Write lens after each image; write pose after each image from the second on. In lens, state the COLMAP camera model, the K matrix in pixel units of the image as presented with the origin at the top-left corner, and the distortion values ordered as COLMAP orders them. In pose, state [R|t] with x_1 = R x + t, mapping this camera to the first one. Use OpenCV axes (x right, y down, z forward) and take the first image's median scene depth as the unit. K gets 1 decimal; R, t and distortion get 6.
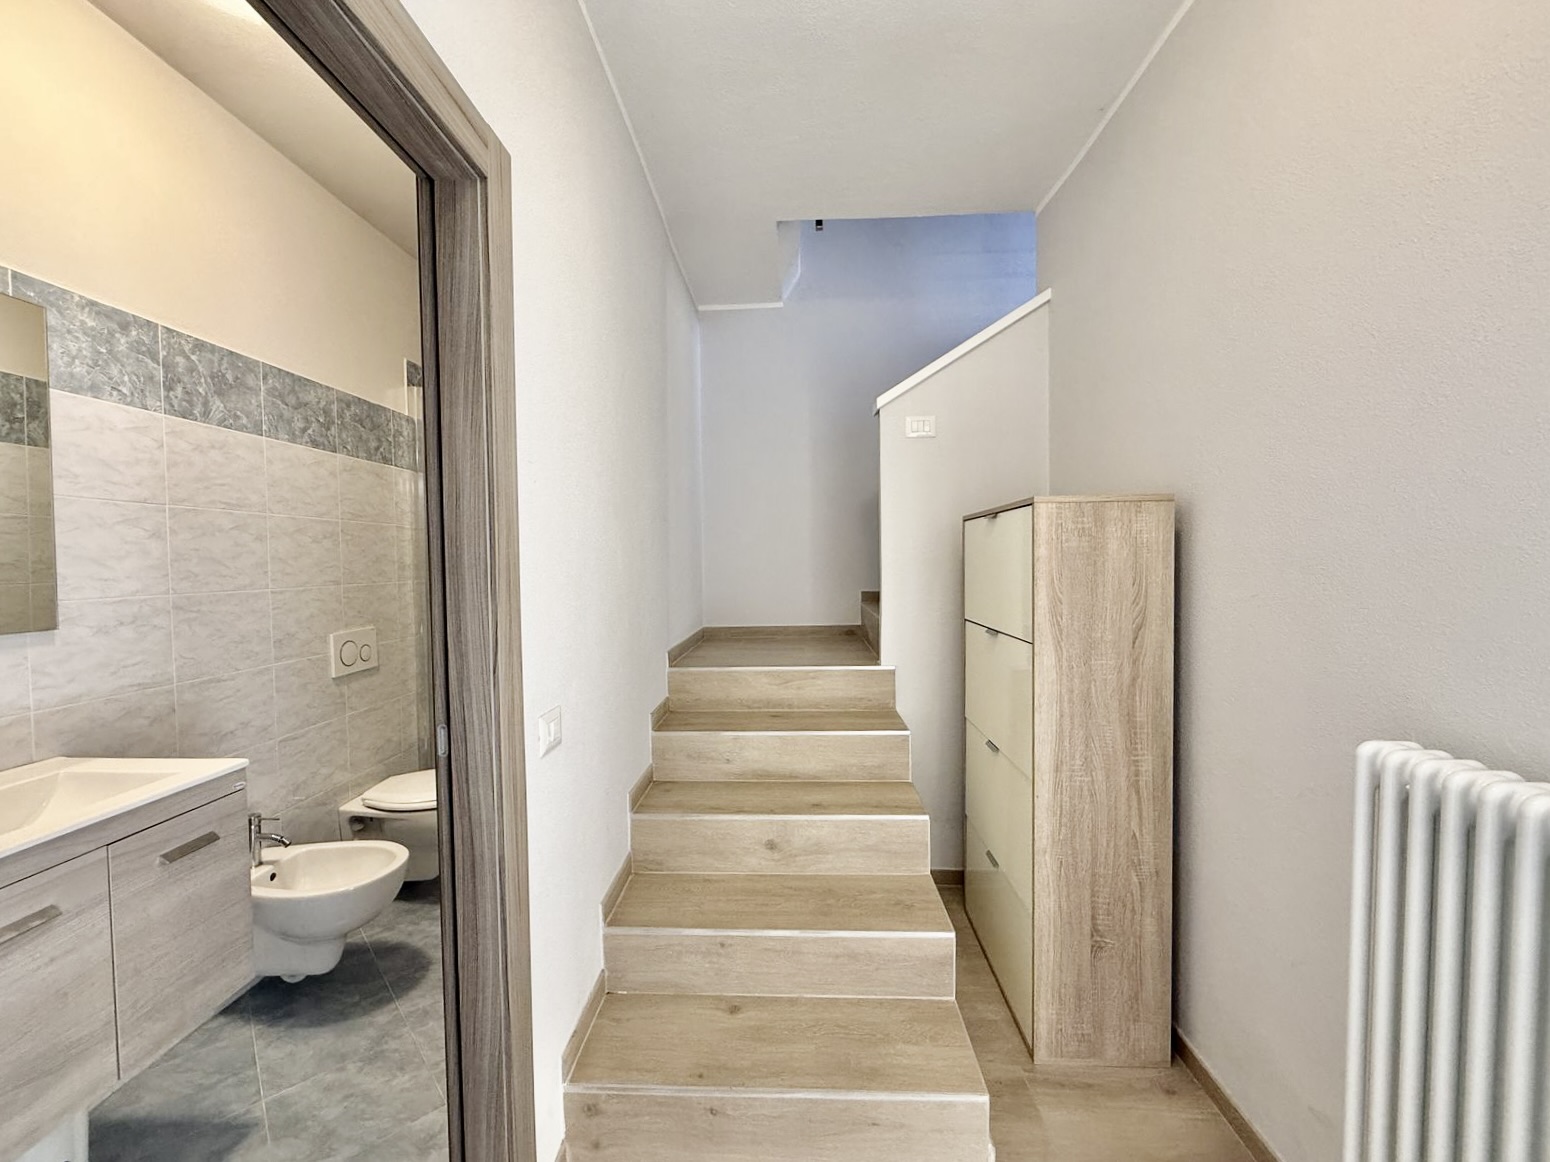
lens RADIAL K [[625.7, 0, 762.6], [0, 625.7, 580.1], [0, 0, 1]] dist [-0.000220, -0.000101]
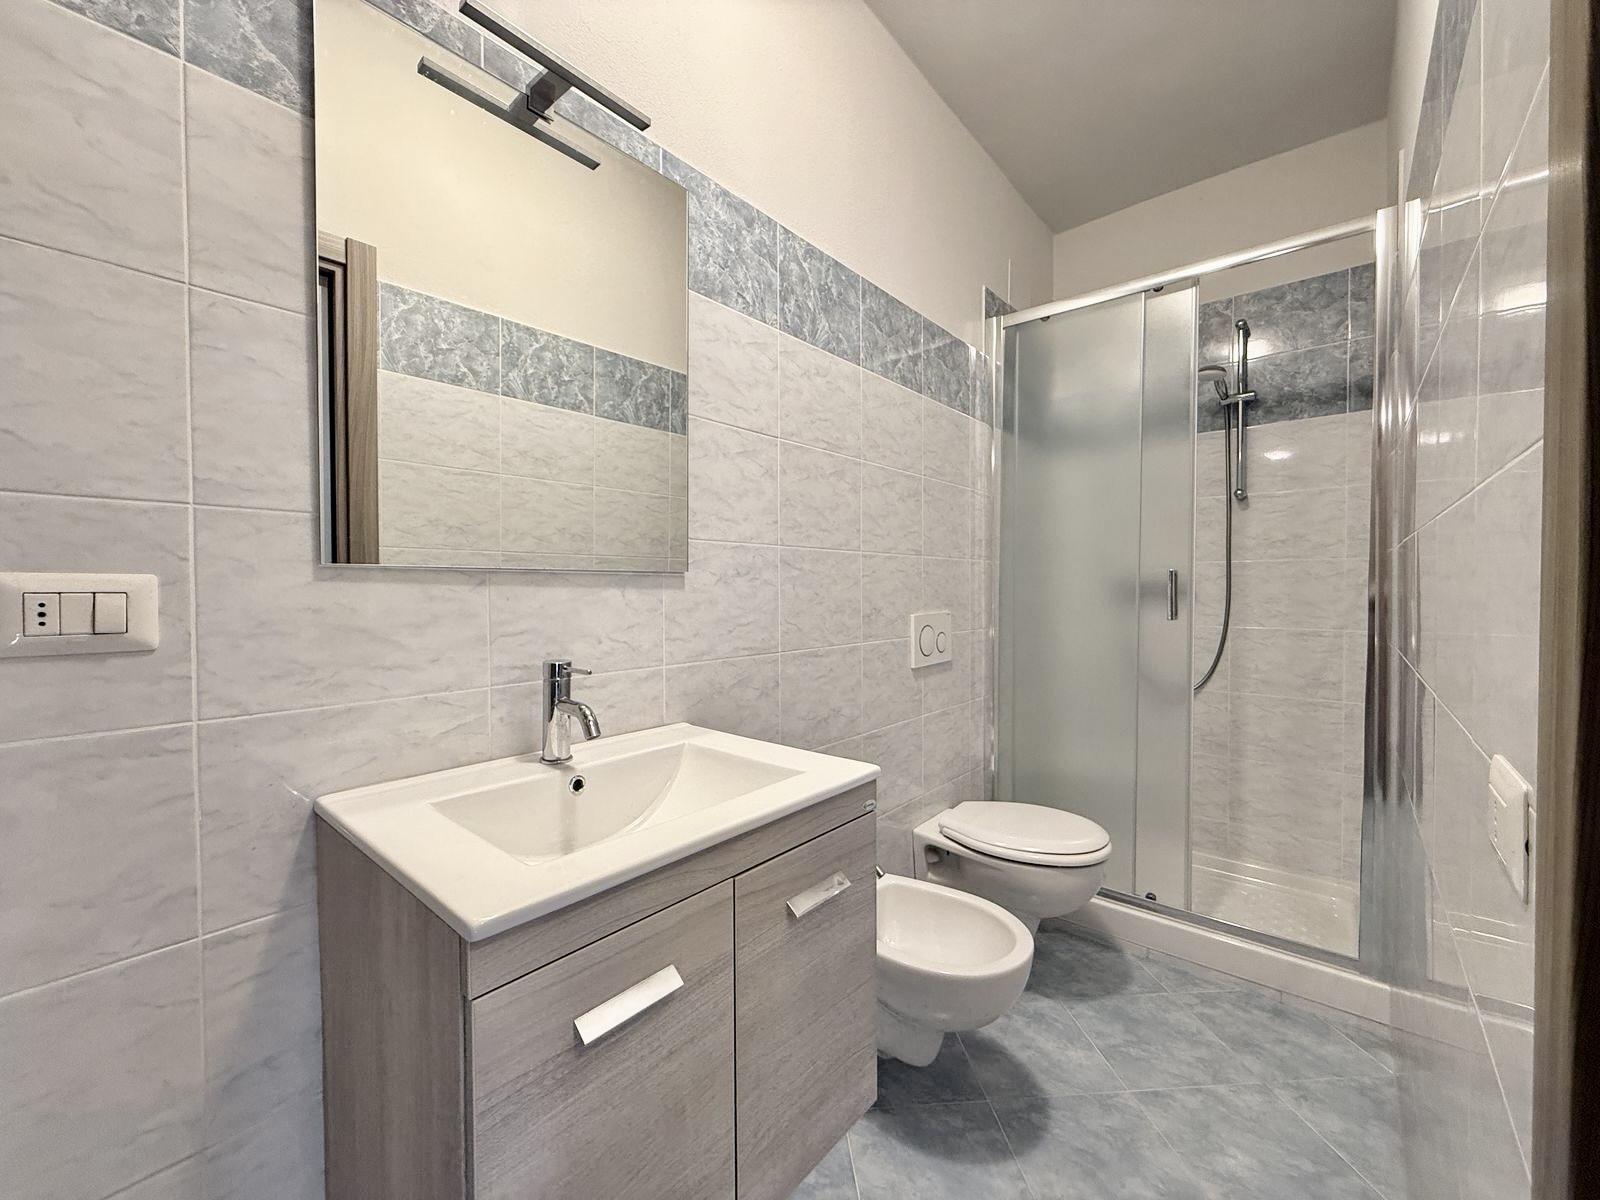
lens RADIAL K [[633.4, 0, 807.7], [0, 633.4, 596.1], [0, 0, 1]] dist [0.000577, -0.000004]
pose [[0.795128, 0.018593, -0.606156, -0.383490], [-0.026348, 0.999645, -0.003899, 0.088829], [0.605869, 0.019071, 0.795336, 0.335489]]
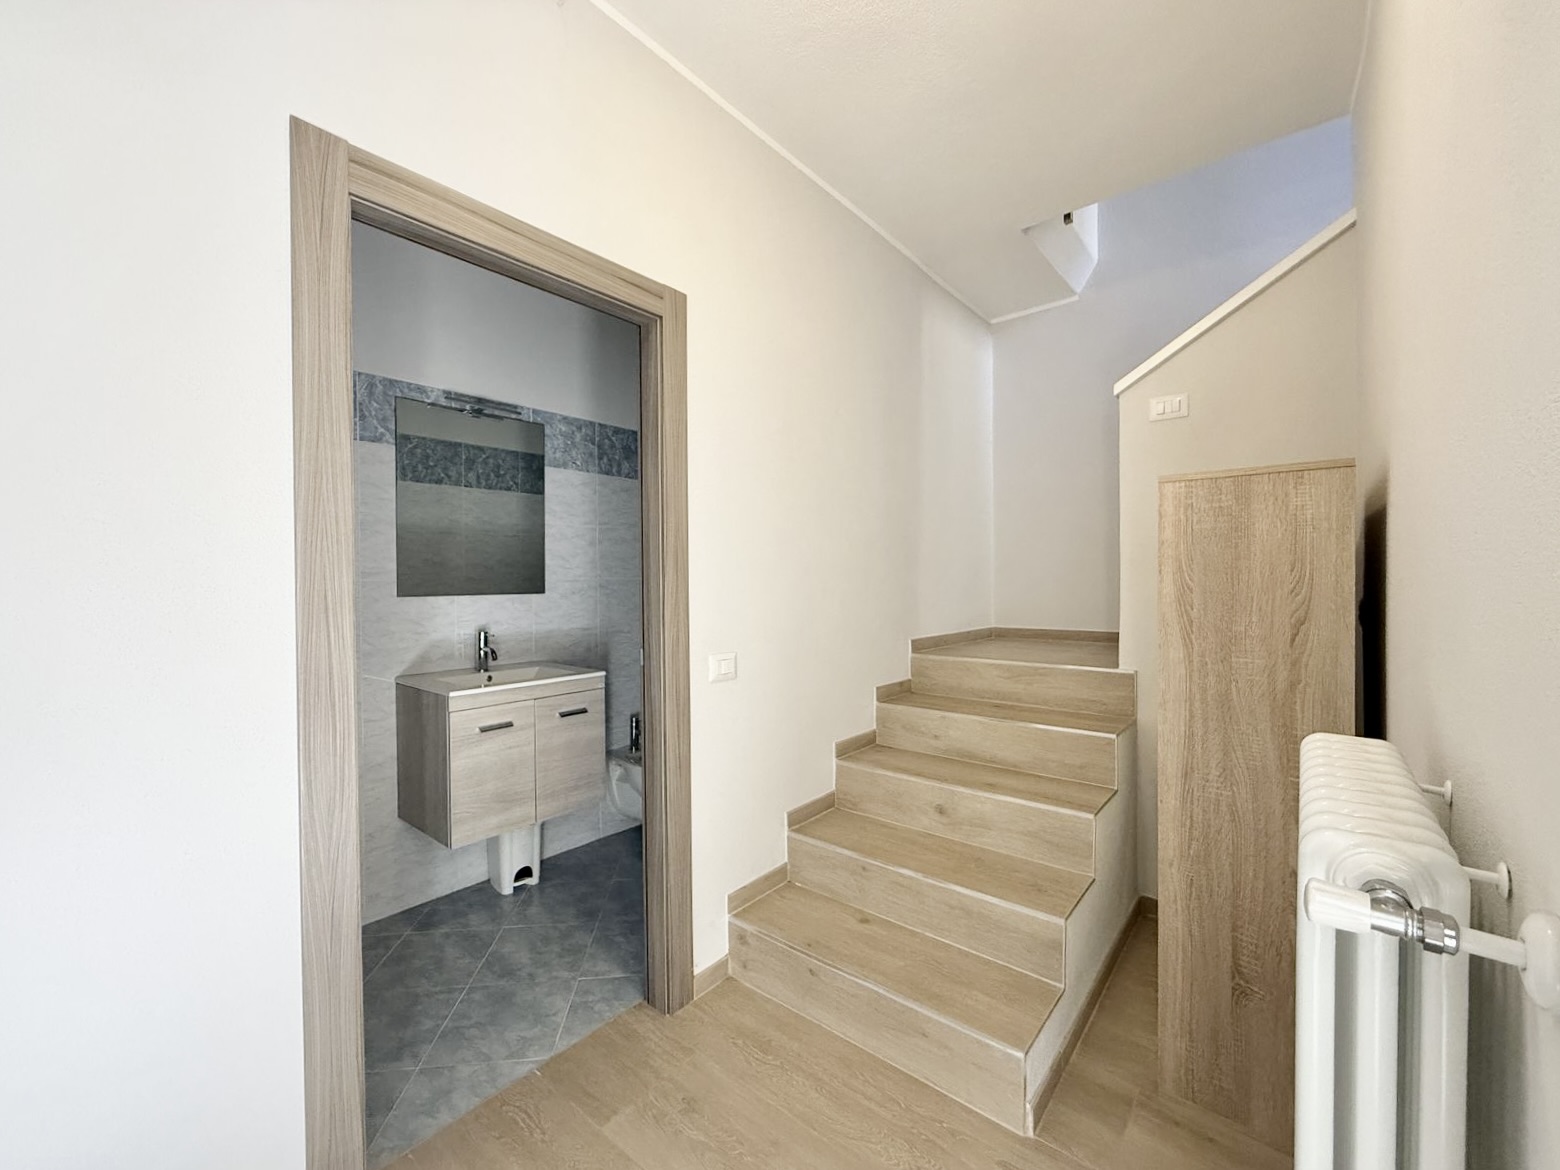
lens RADIAL K [[618.9, 0, 778.8], [0, 618.9, 584.0], [0, 0, 1]] dist [-0.000554, 0.000016]
pose [[0.801015, 0.013267, -0.598497, 0.451280], [-0.022845, 0.999704, -0.008415, 0.039958], [0.598208, 0.020413, 0.801081, -0.063019]]
